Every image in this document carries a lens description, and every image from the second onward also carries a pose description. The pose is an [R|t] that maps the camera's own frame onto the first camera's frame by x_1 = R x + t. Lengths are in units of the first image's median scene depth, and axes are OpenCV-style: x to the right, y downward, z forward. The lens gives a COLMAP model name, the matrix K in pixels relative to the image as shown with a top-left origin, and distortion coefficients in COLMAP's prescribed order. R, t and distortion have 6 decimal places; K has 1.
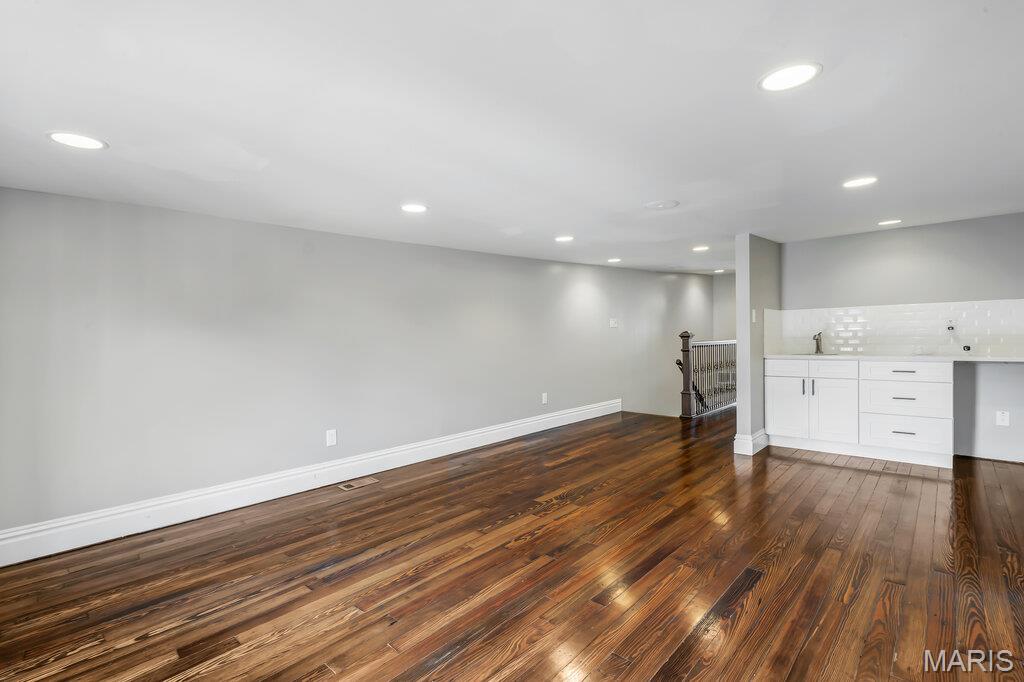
lens RADIAL K [[473.0, 0, 512.0], [0, 473.0, 341.0], [0, 0, 1]] dist [-0.000543, 0.000016]
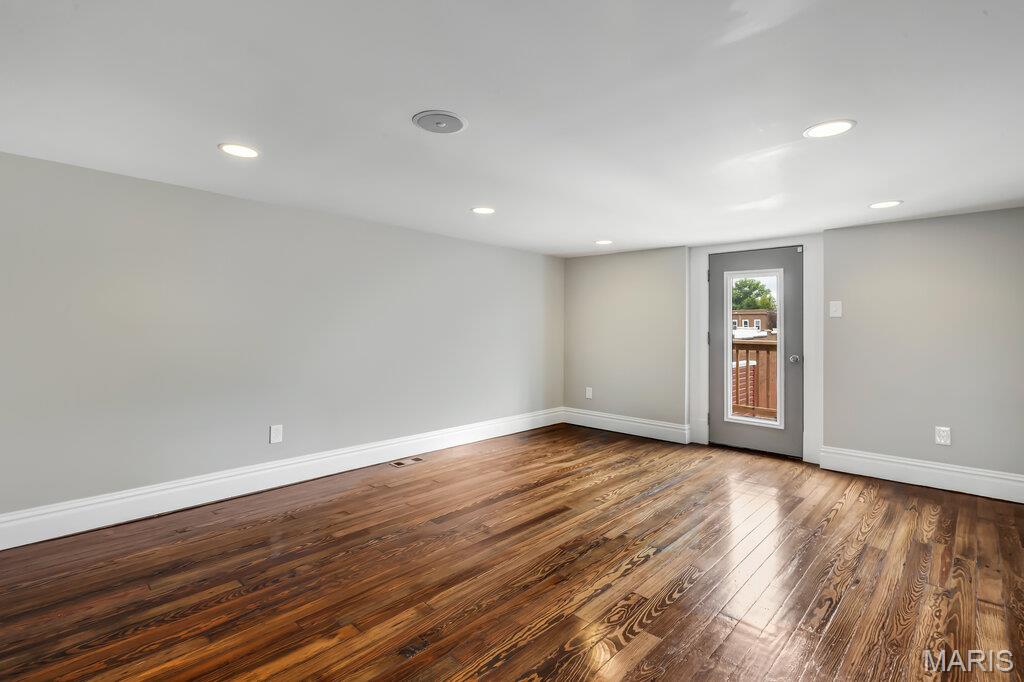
lens RADIAL K [[473.0, 0, 512.0], [0, 473.0, 341.0], [0, 0, 1]] dist [-0.000543, 0.000016]
pose [[-0.999754, 0.012981, 0.018001, 0.255297], [0.013794, 0.998856, 0.045781, -0.030972], [-0.017386, 0.046018, -0.998789, 1.956139]]
